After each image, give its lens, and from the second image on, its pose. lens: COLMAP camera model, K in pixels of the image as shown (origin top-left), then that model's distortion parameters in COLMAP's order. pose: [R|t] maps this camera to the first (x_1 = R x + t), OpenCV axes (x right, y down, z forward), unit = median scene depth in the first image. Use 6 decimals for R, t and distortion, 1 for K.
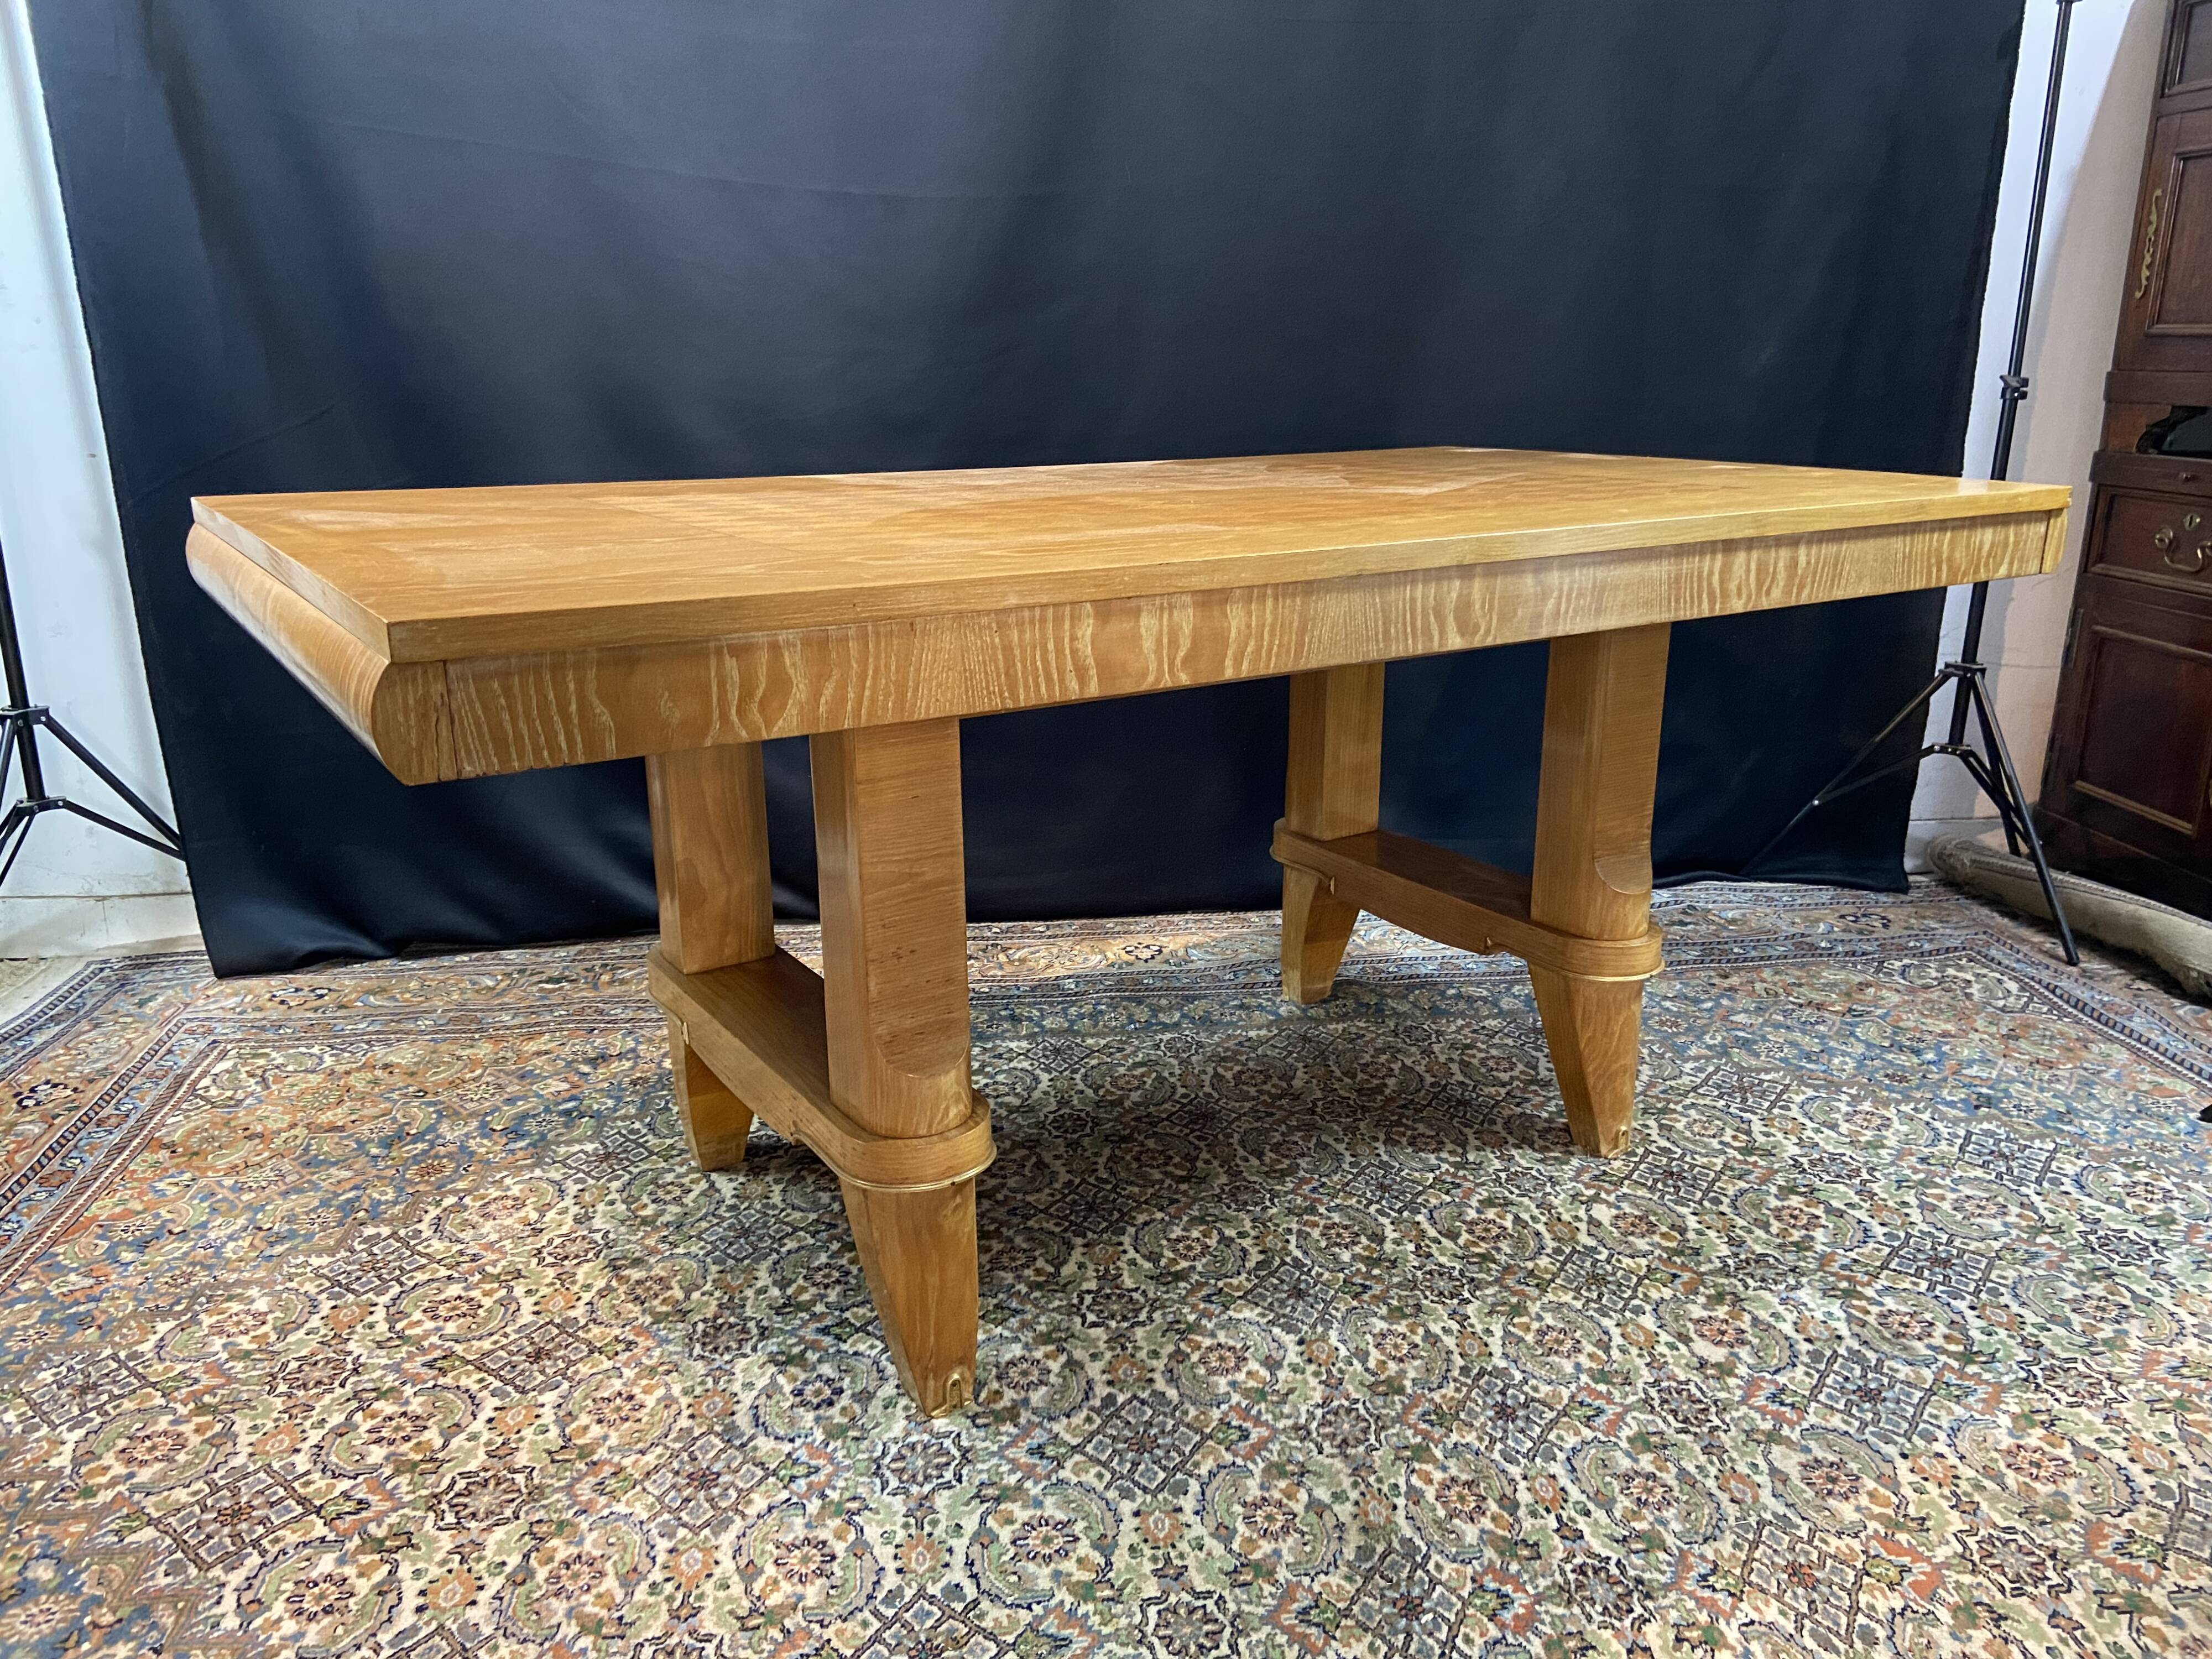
lens RADIAL K [[1668.3, 0, 1123.3], [0, 1668.3, 818.3], [0, 0, 1]] dist [0.129790, -0.168213]
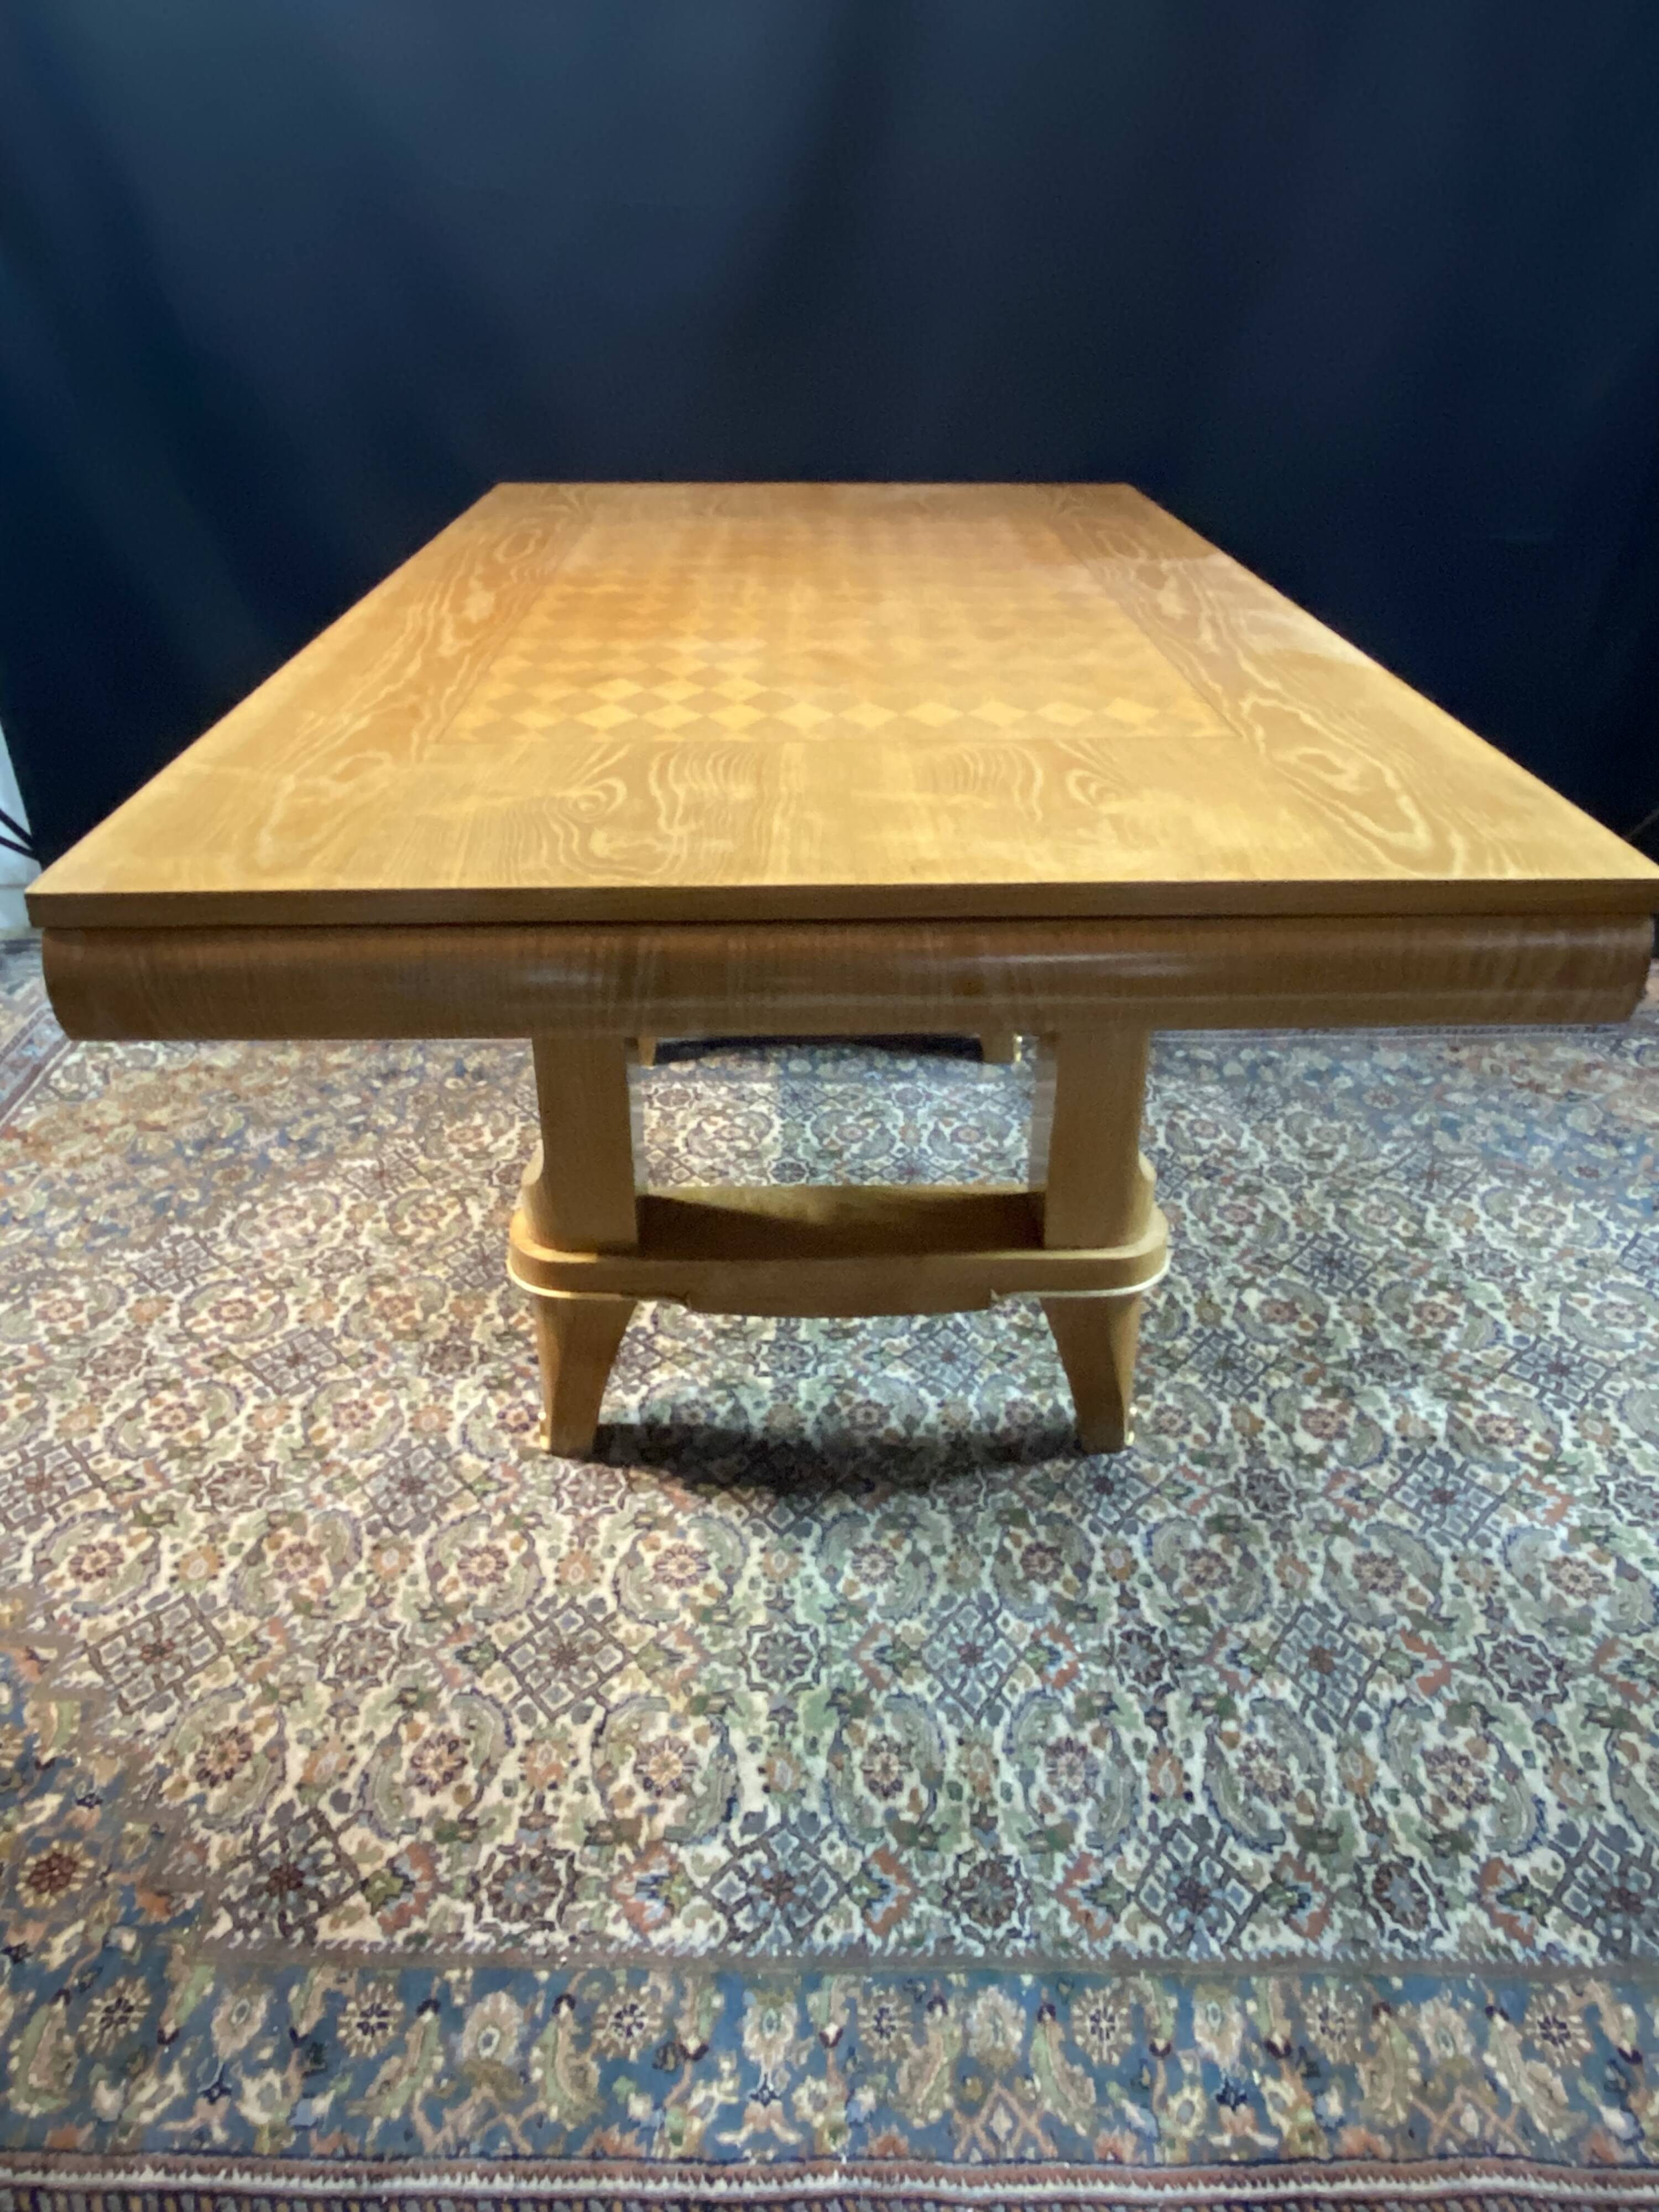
lens RADIAL K [[1605.7, 0, 829.5], [0, 1605.7, 1106.0], [0, 0, 1]] dist [0.103822, -0.145239]
pose [[0.992608, 0.064906, -0.102548, 0.128963], [-0.040728, 0.974120, 0.222334, -0.123647], [0.114325, -0.216514, 0.969563, -0.015302]]
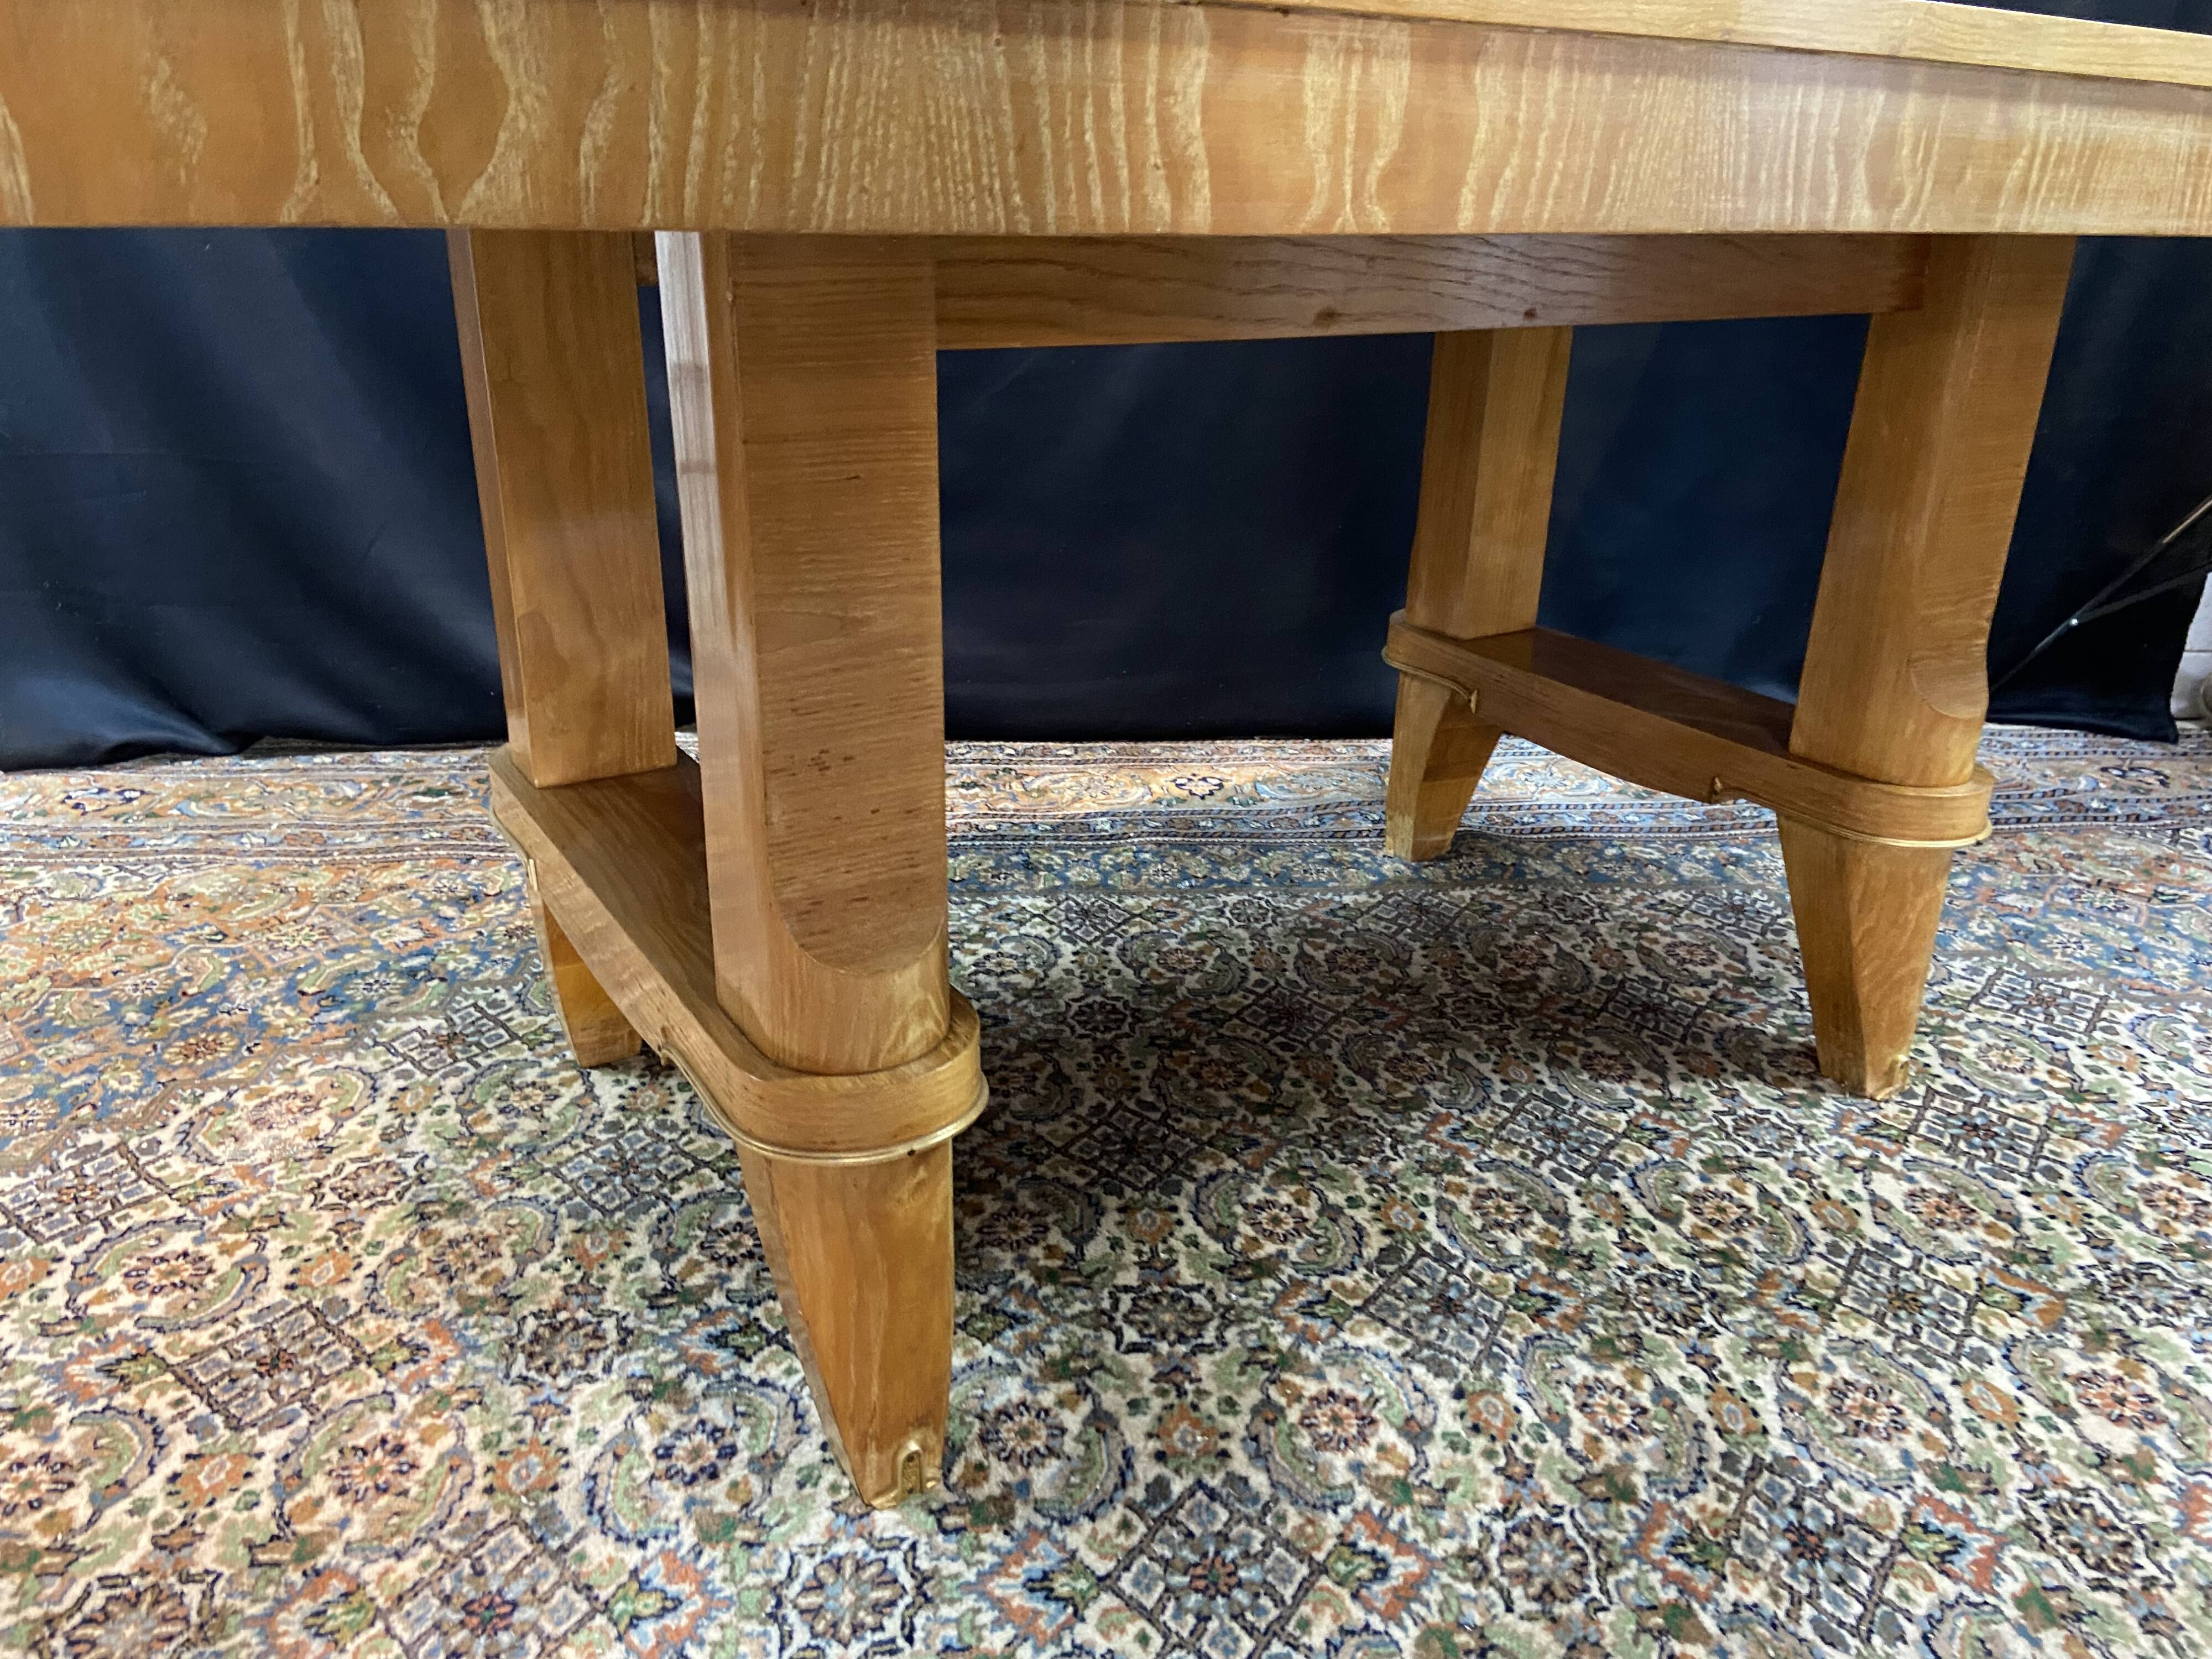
lens RADIAL K [[1663.8, 0, 1107.2], [0, 1663.8, 819.2], [0, 0, 1]] dist [0.126259, -0.166034]
pose [[0.999114, 0.036055, -0.021704, -0.021591], [-0.033804, 0.994767, 0.096419, 0.037350], [0.025067, -0.095600, 0.995104, 0.383783]]
